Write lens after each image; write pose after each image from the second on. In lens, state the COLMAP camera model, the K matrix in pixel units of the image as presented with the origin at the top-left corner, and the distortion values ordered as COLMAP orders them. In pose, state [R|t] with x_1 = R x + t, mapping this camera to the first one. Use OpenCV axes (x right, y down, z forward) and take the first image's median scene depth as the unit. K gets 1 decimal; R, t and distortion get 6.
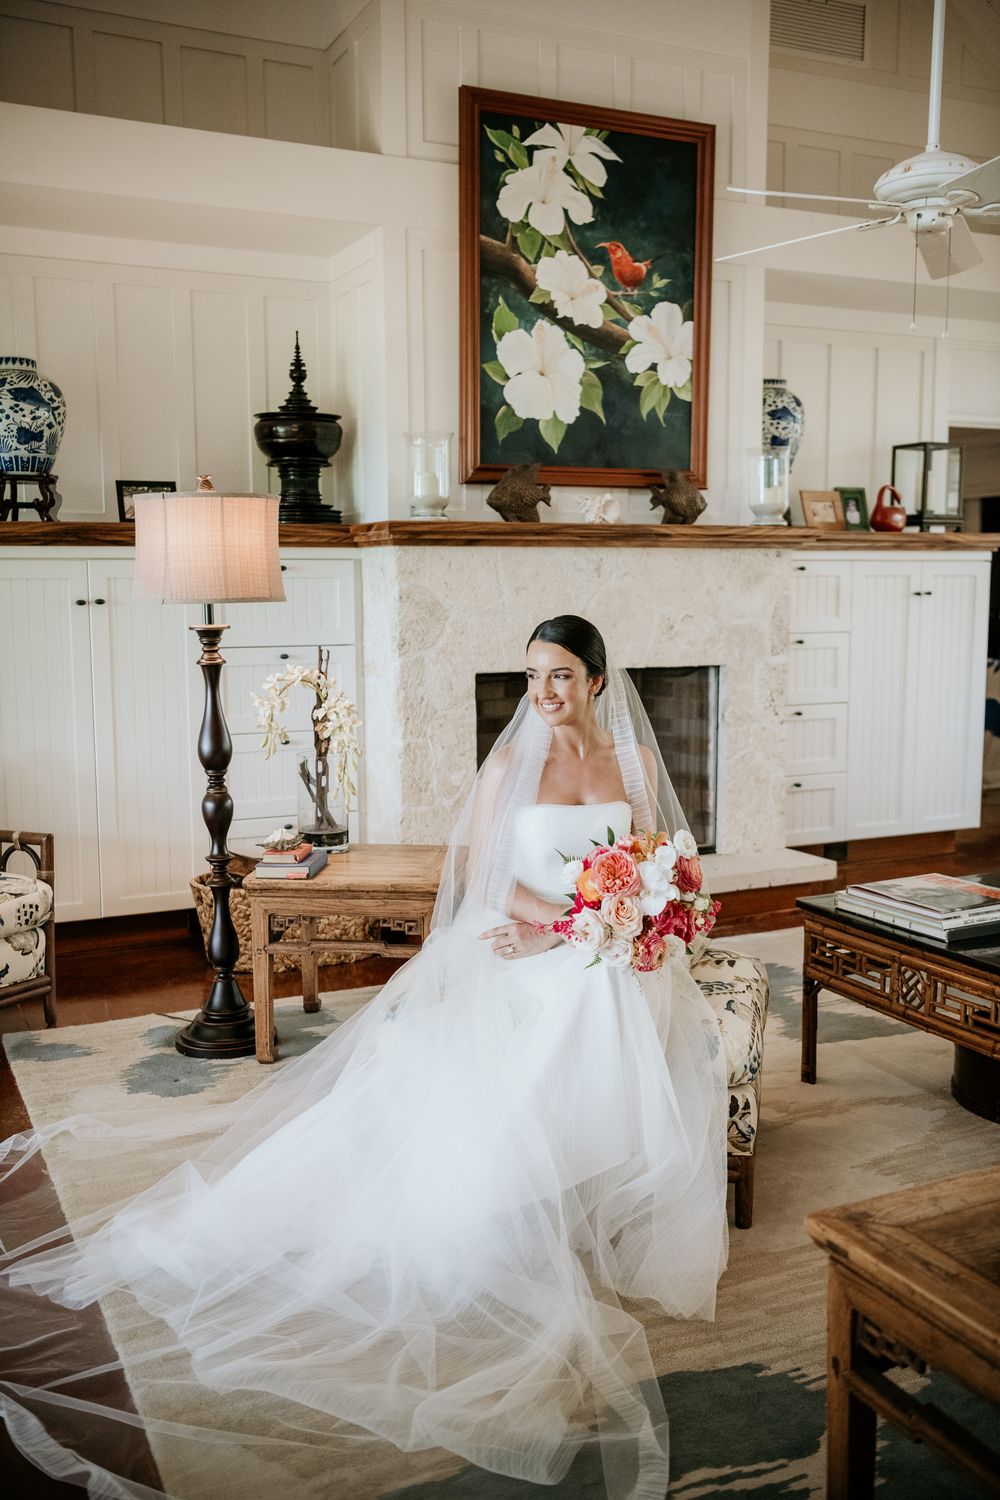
lens RADIAL K [[1431.8, 0, 508.0], [0, 1431.8, 757.1], [0, 0, 1]] dist [0.014116, 0.000000]
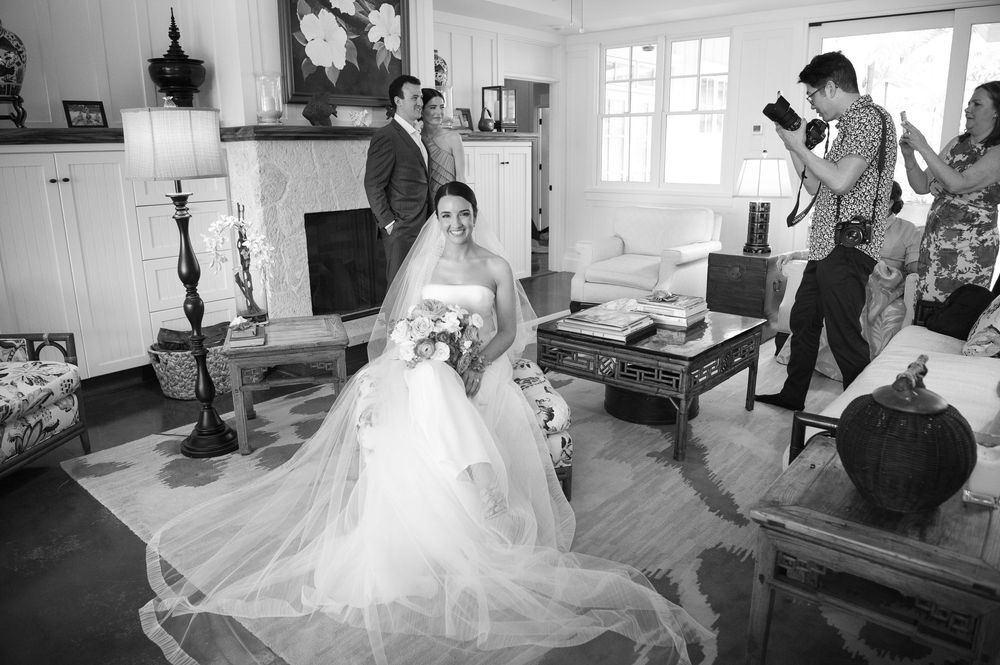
lens RADIAL K [[696.3, 0, 499.5], [0, 696.3, 328.5], [0, 0, 1]] dist [-0.072681, 0.018491]
pose [[0.913332, -0.105739, 0.393247, -0.154980], [0.056379, 0.989234, 0.135050, -0.020701], [-0.403293, -0.101175, 0.909460, 0.121857]]
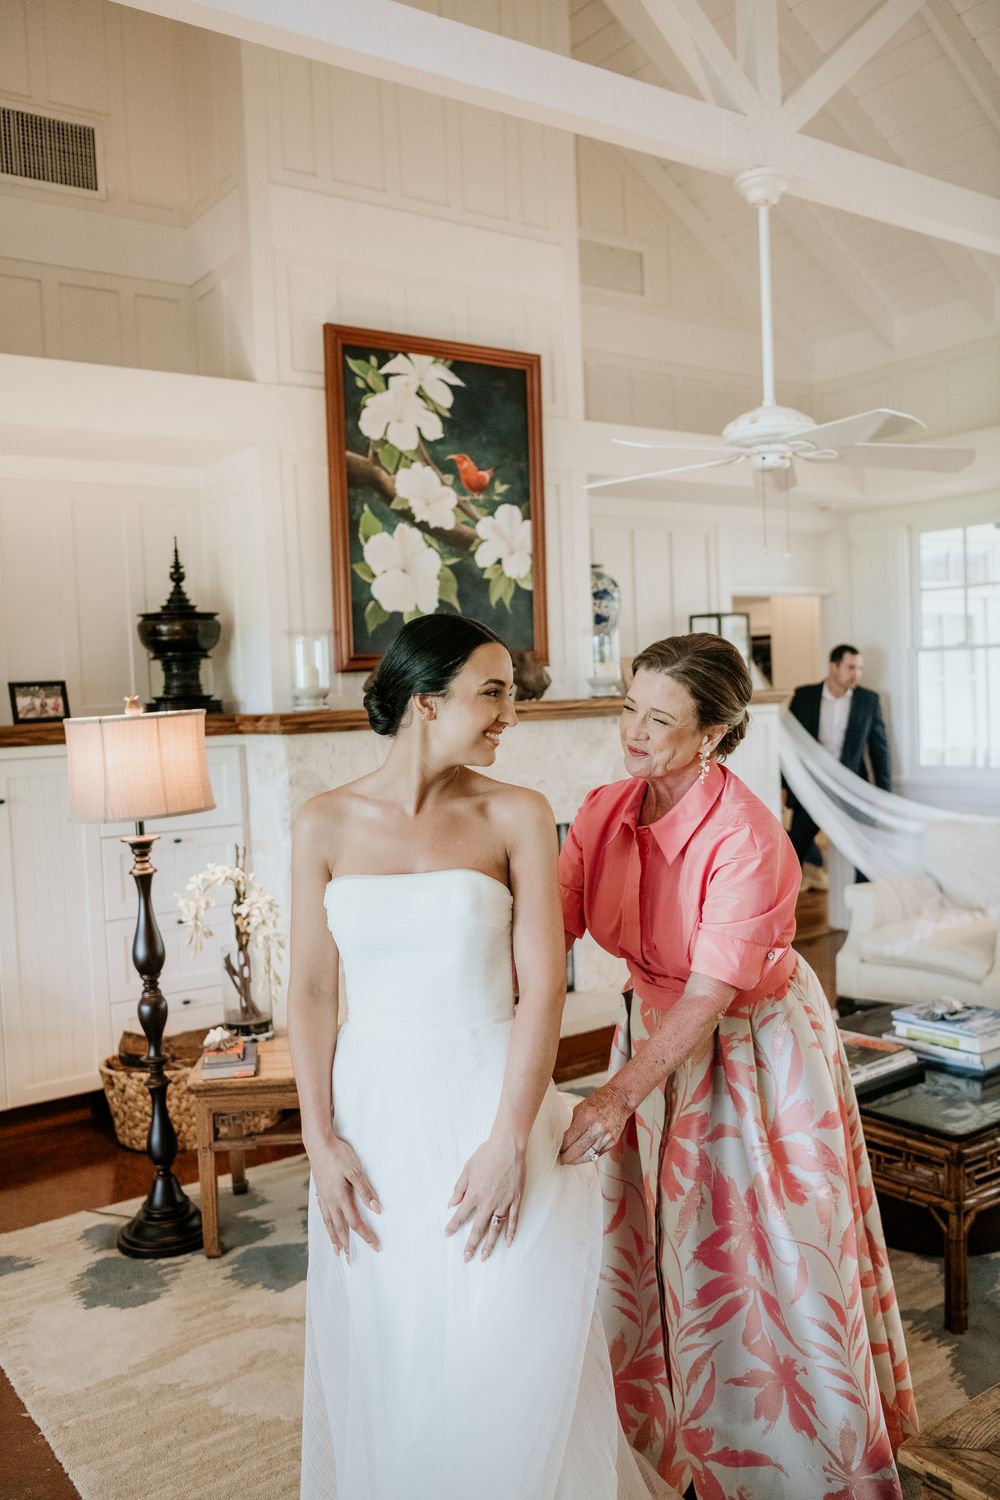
lens RADIAL K [[1295.9, 0, 504.7], [0, 1295.9, 748.9], [0, 0, 1]] dist [-0.031302, 0.053026]
pose [[0.983231, -0.043162, 0.177181, -0.087062], [0.056640, 0.995815, -0.071731, -0.057106], [-0.173344, 0.080564, 0.981561, 0.016161]]
